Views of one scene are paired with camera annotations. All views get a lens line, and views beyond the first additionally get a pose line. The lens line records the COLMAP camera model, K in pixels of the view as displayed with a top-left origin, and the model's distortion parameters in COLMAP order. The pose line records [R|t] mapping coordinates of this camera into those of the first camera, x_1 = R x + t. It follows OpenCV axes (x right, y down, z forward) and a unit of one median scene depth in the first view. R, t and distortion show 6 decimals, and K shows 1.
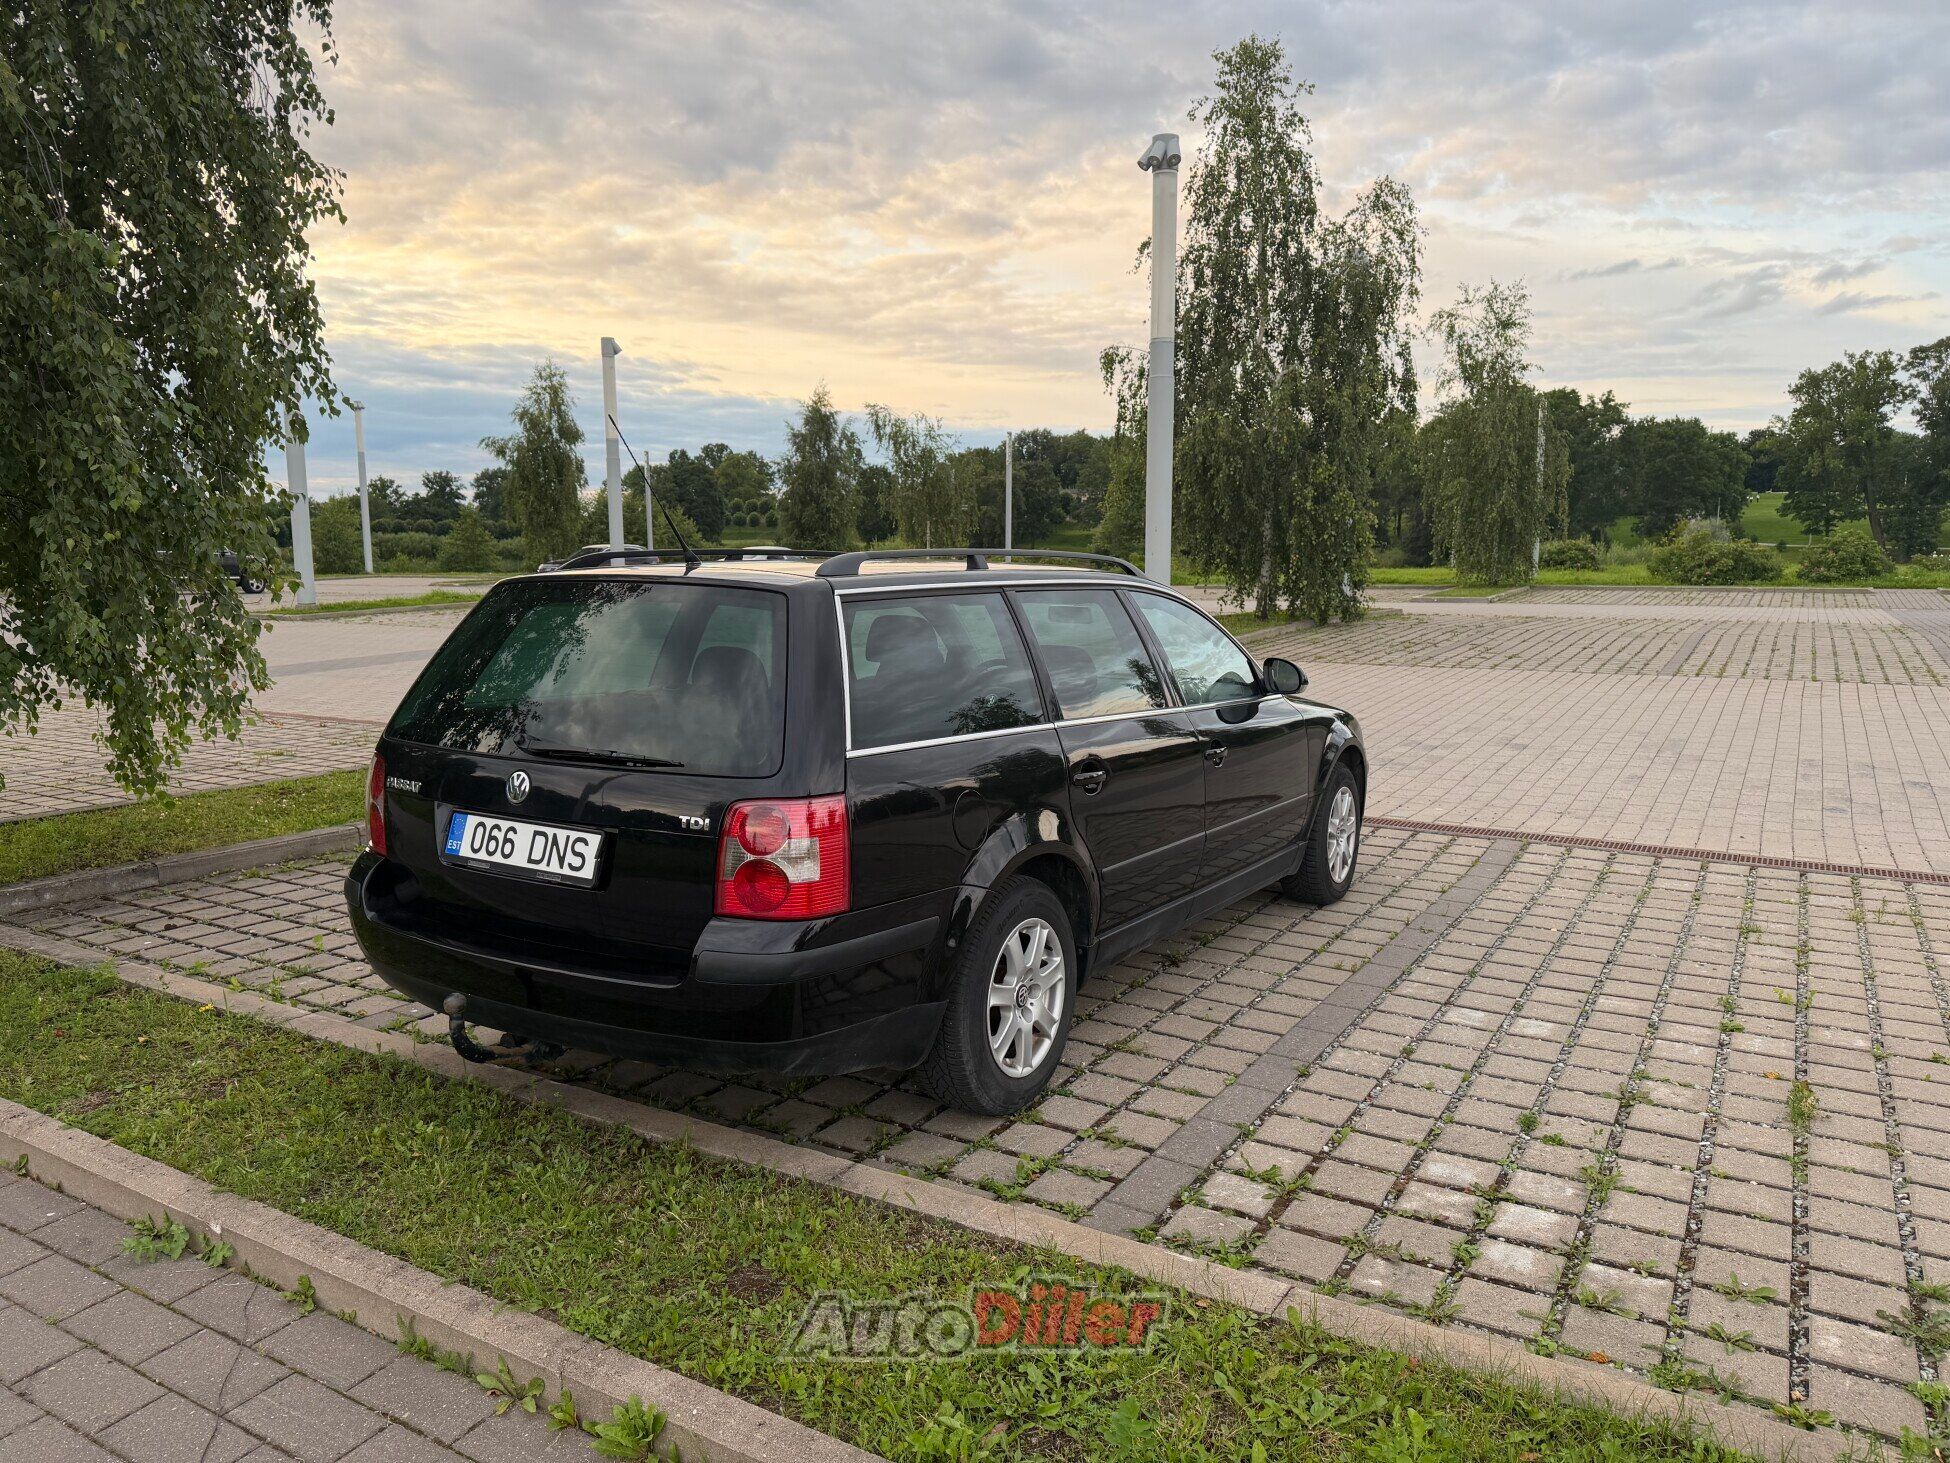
lens RADIAL K [[1362.7, 0, 976.2], [0, 1362.7, 723.8], [0, 0, 1]] dist [0.024102, -0.002429]
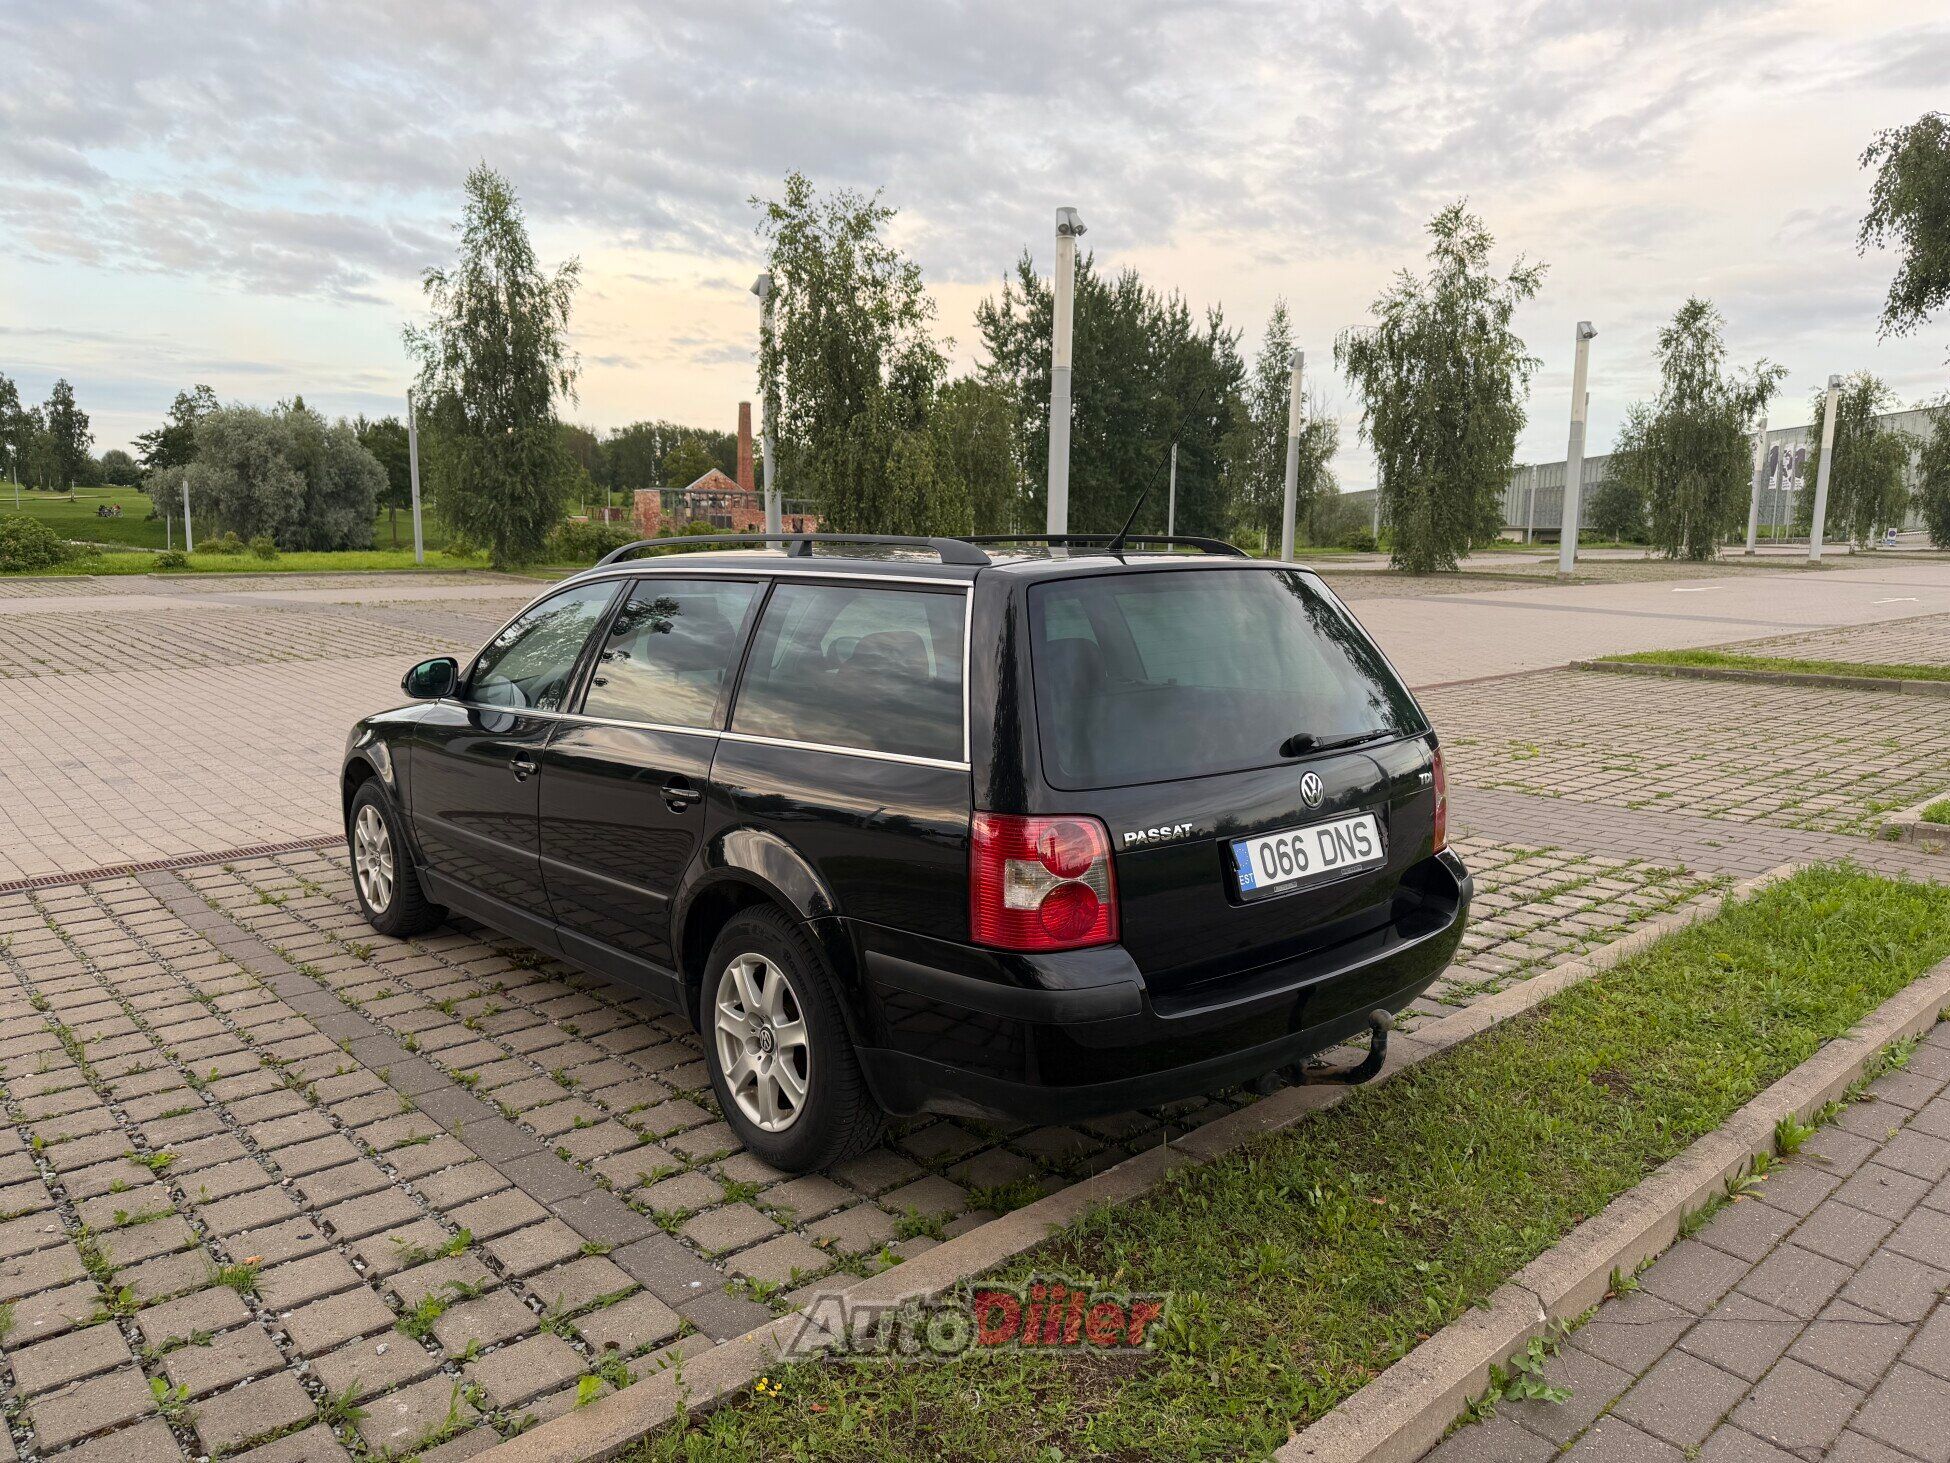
lens RADIAL K [[1362.7, 0, 920.6], [0, 1362.7, 751.4], [0, 0, 1]] dist [0.024102, -0.002429]
pose [[0.329792, -0.149061, 0.932211, -0.180410], [0.122660, 0.985851, 0.114244, -0.016753], [-0.936051, 0.076668, 0.343410, 0.129234]]
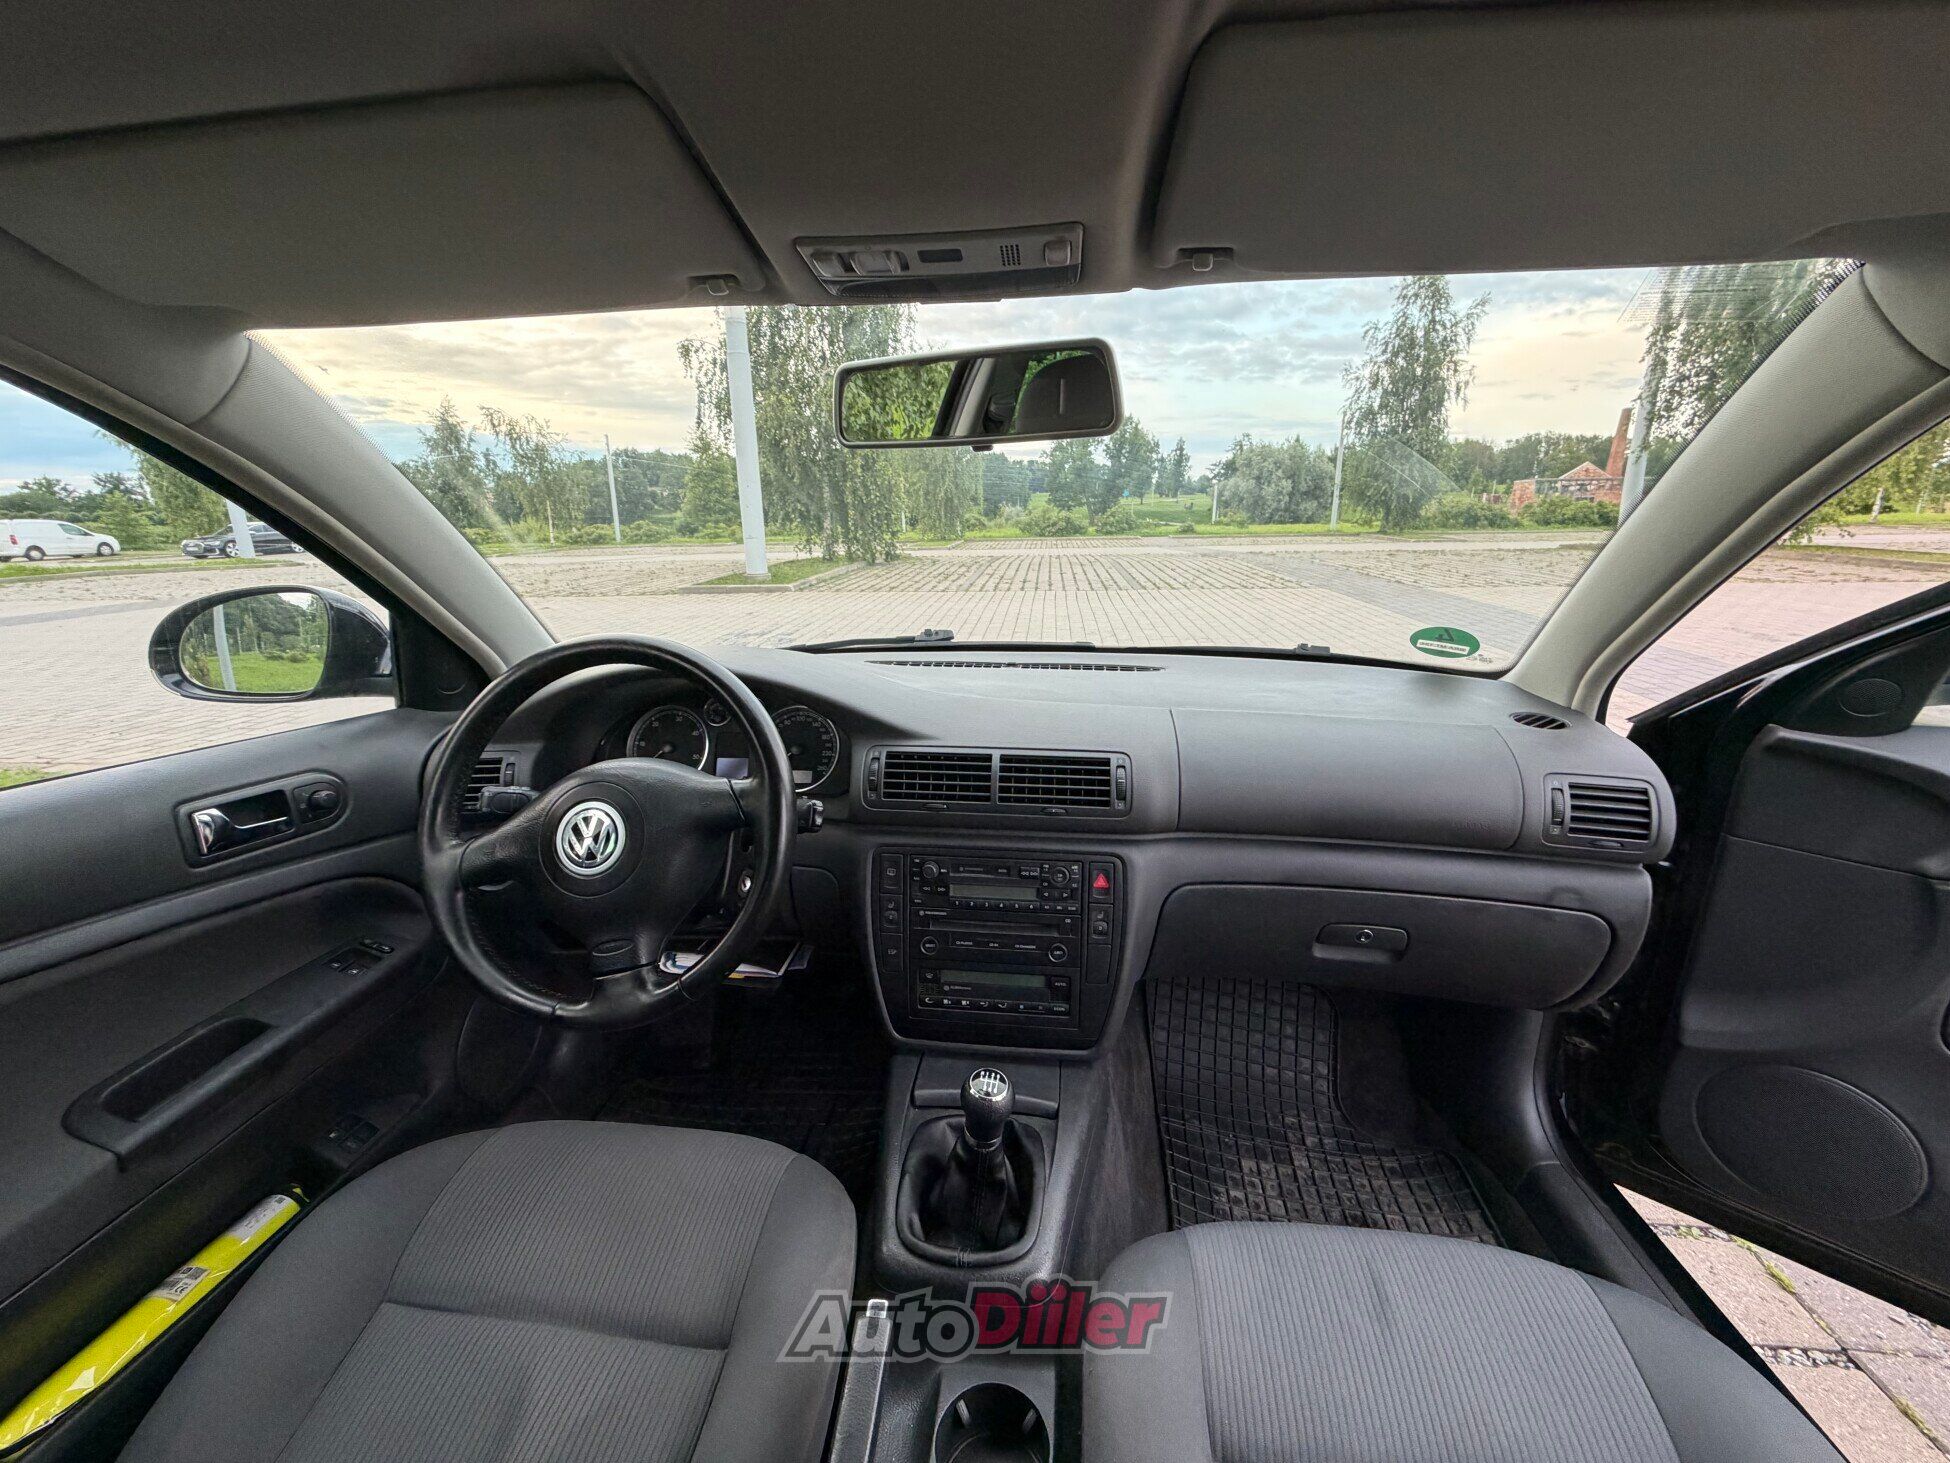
lens RADIAL K [[781.1, 0, 983.4], [0, 781.1, 725.3], [0, 0, 1]] dist [-0.002755, -0.001226]
pose [[0.900163, -0.120902, 0.418437, 0.004617], [0.068646, 0.988076, 0.137819, -0.012213], [-0.430110, -0.095335, 0.897729, 0.214588]]
